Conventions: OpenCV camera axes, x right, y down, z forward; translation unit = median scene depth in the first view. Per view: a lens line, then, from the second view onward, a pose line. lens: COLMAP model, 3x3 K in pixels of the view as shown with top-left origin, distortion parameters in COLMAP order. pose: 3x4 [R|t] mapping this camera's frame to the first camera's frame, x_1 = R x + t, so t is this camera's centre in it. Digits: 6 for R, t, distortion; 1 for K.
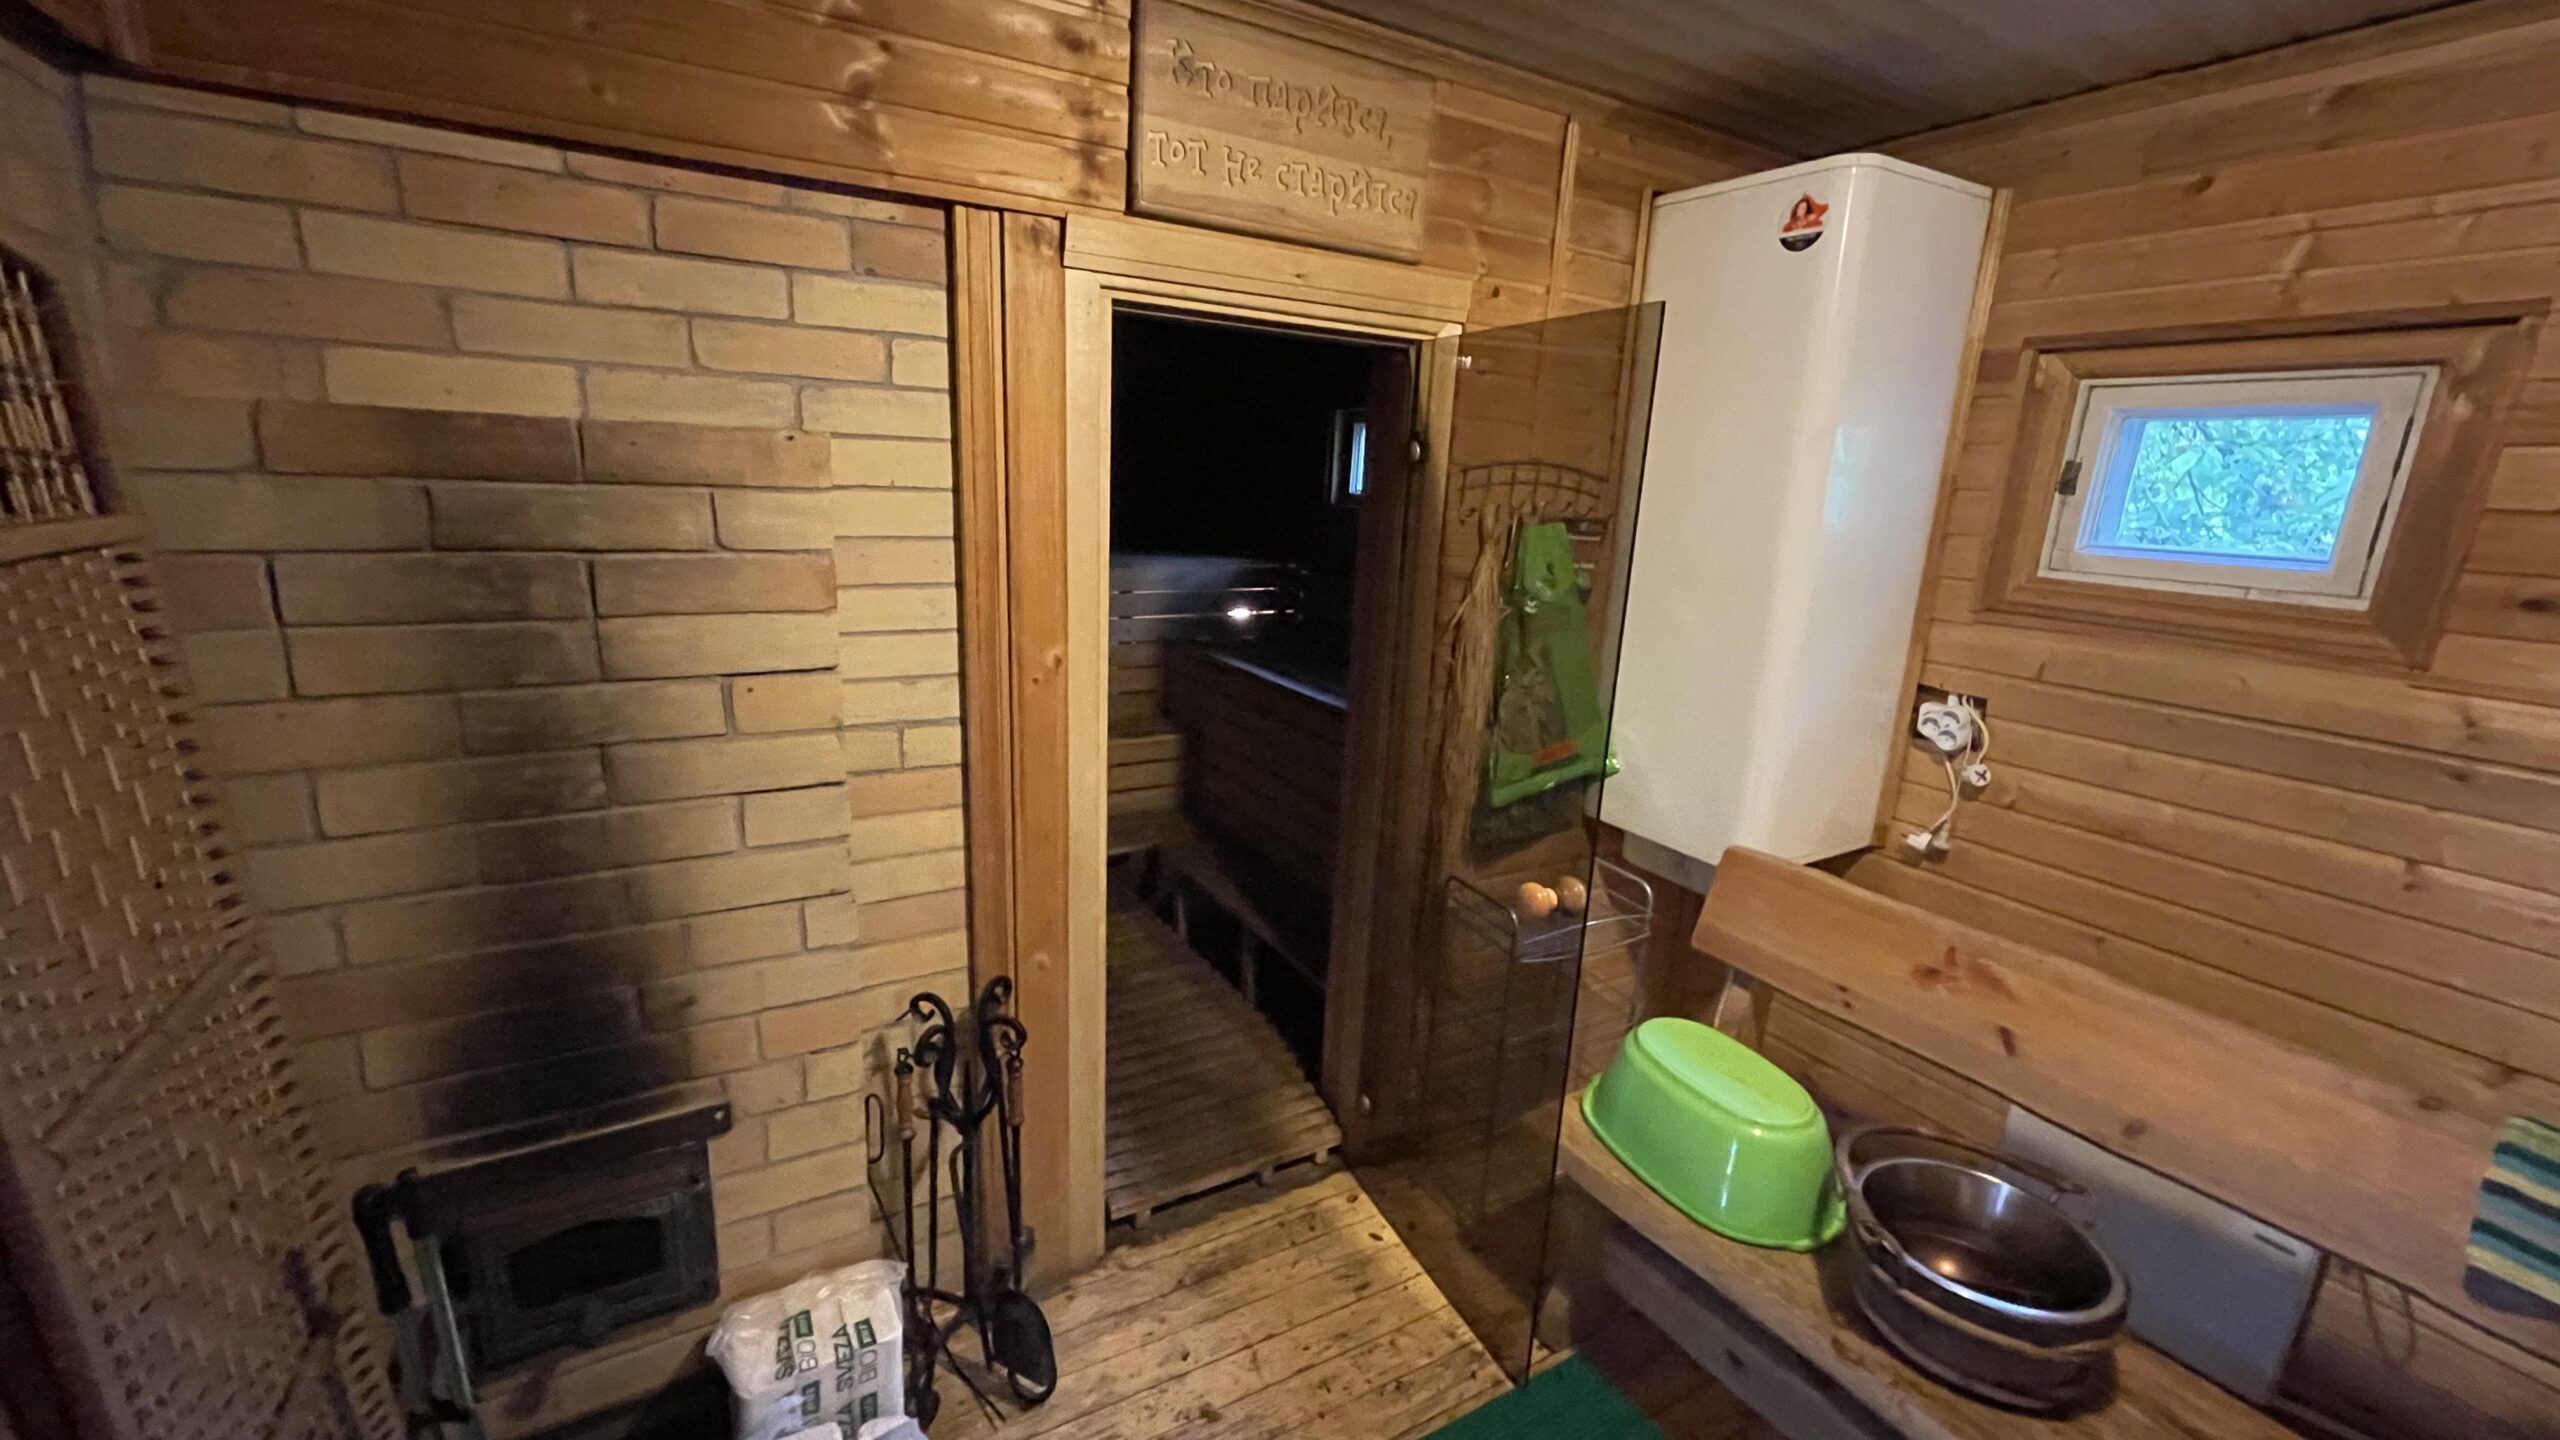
lens RADIAL K [[1041.7, 0, 1275.2], [0, 1041.7, 734.2], [0, 0, 1]] dist [-0.010894, 0.002463]
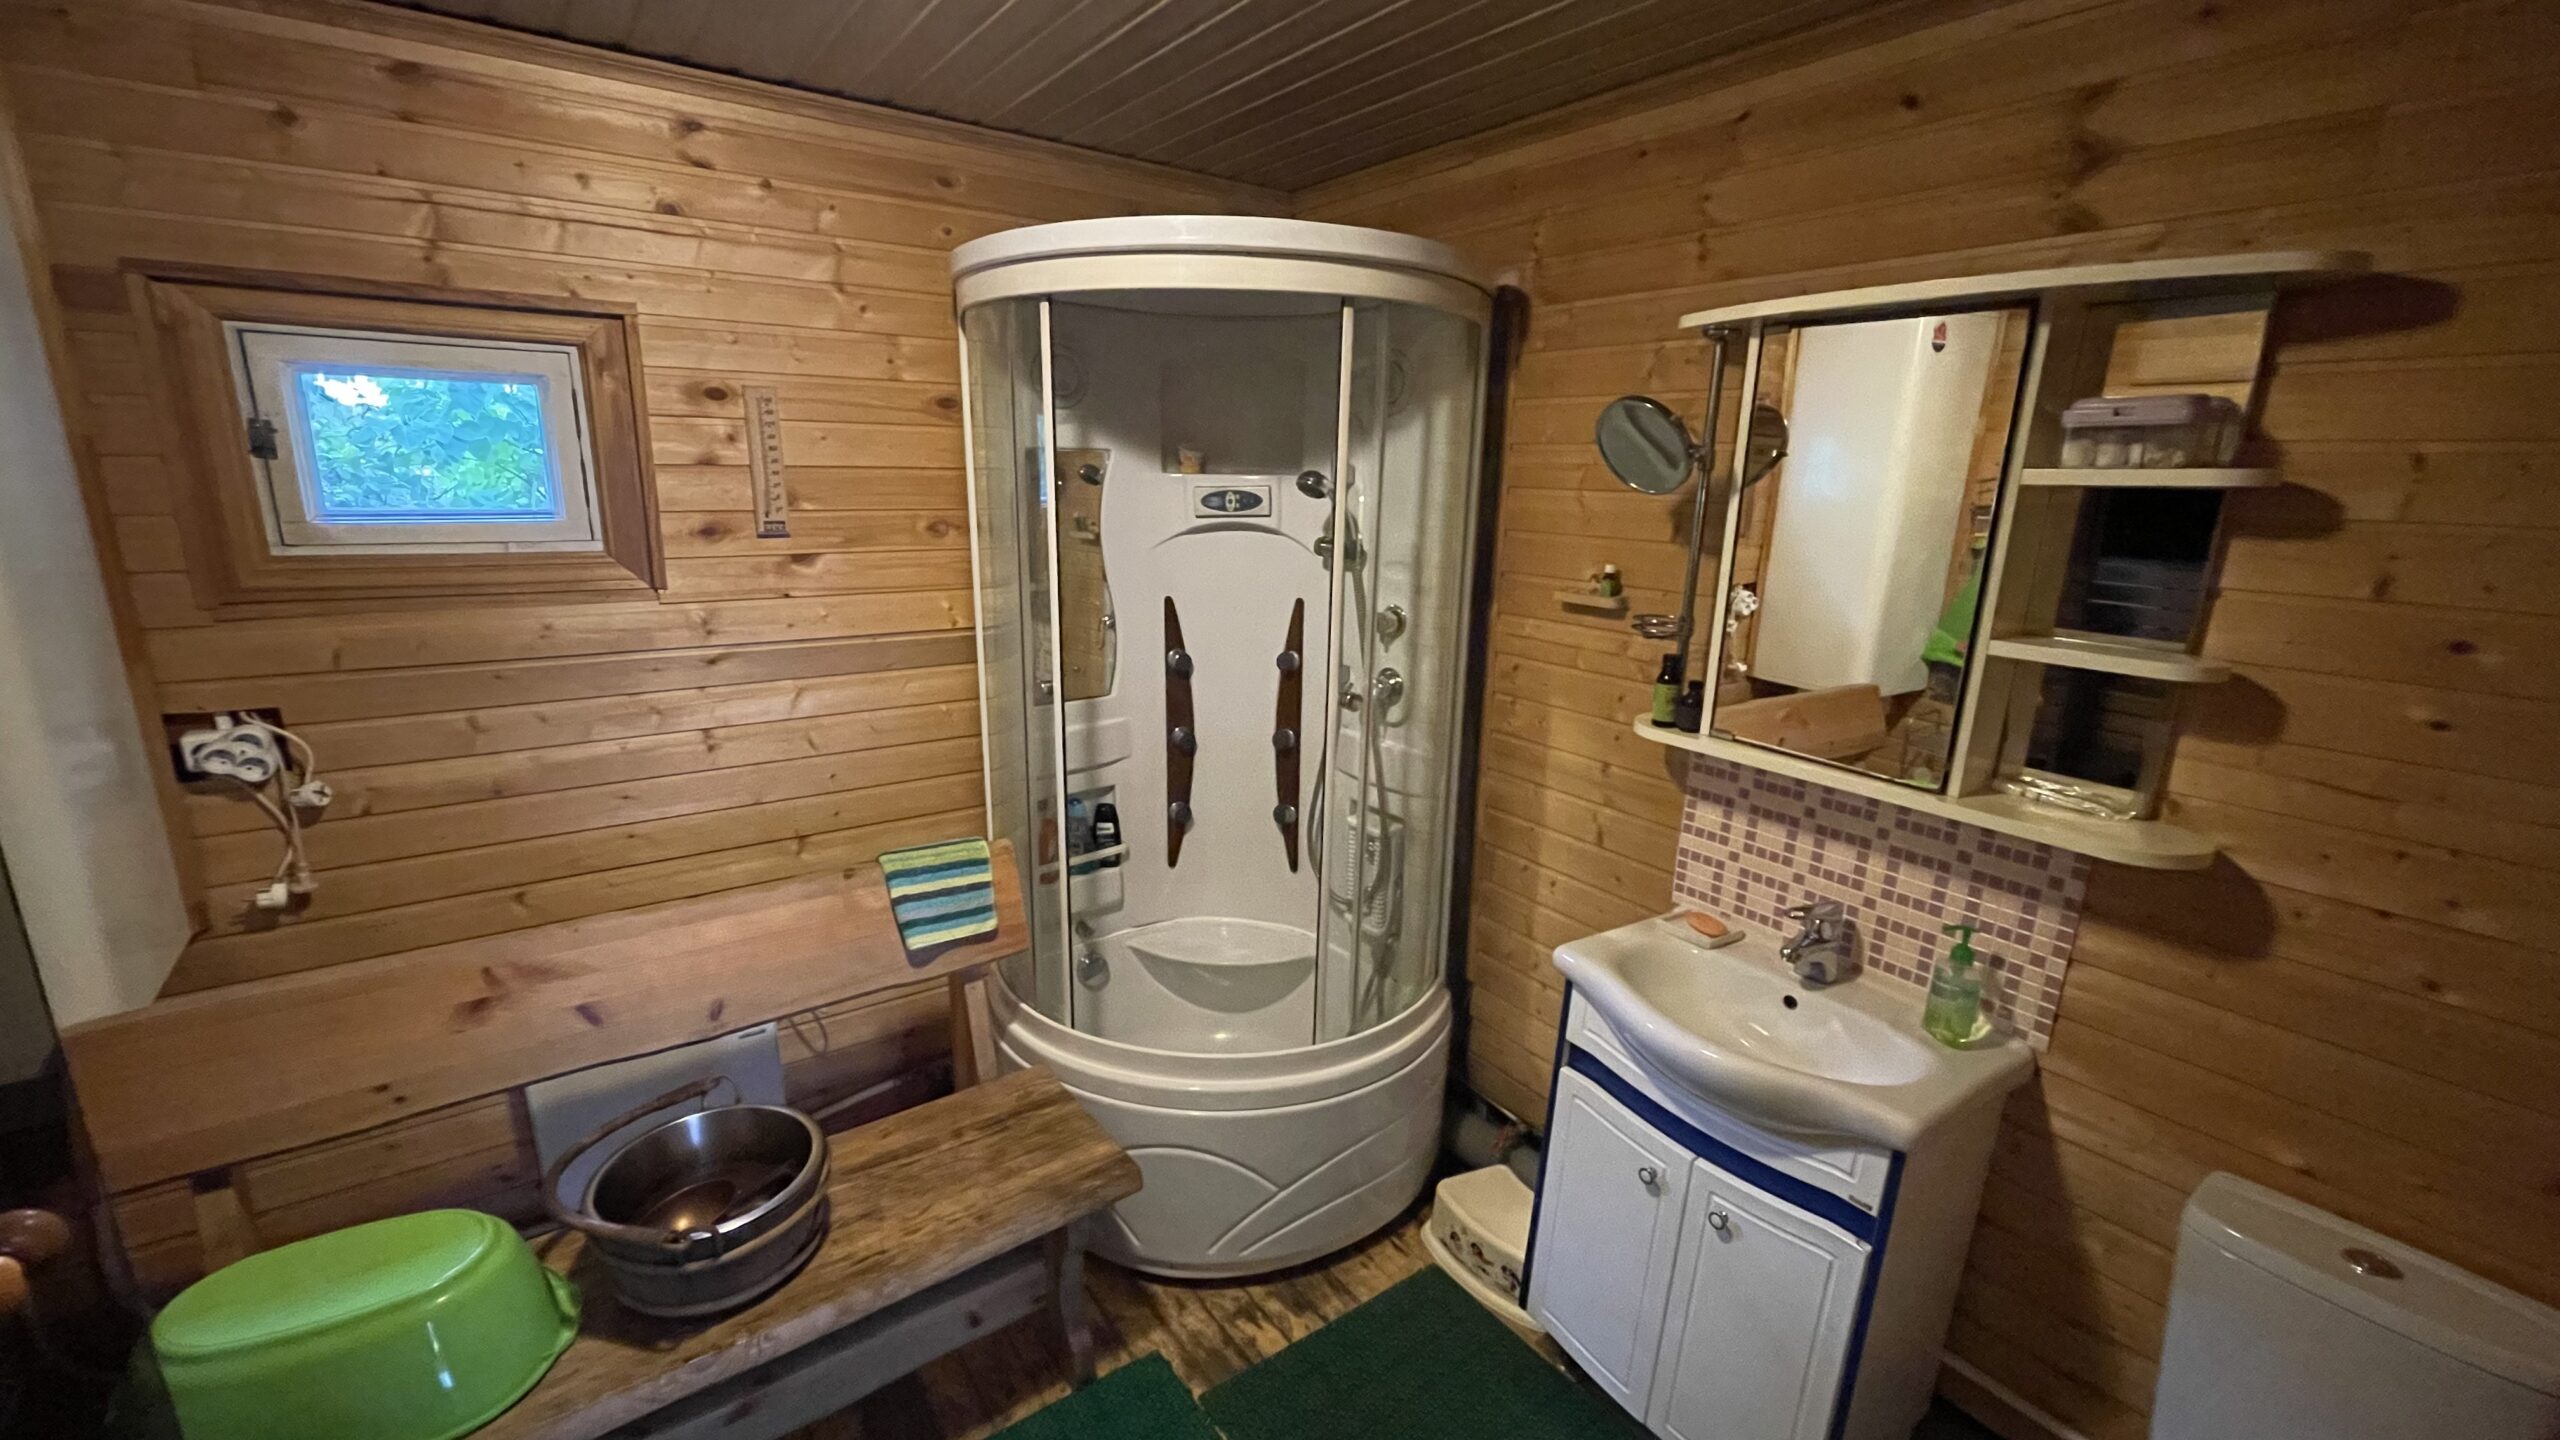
lens RADIAL K [[1041.7, 0, 1276.7], [0, 1041.7, 725.3], [0, 0, 1]] dist [-0.010894, 0.002463]
pose [[-0.108692, -0.292801, 0.949976, -0.203847], [0.208365, 0.927698, 0.309775, -0.116843], [-0.971993, 0.231612, -0.039824, 0.271597]]
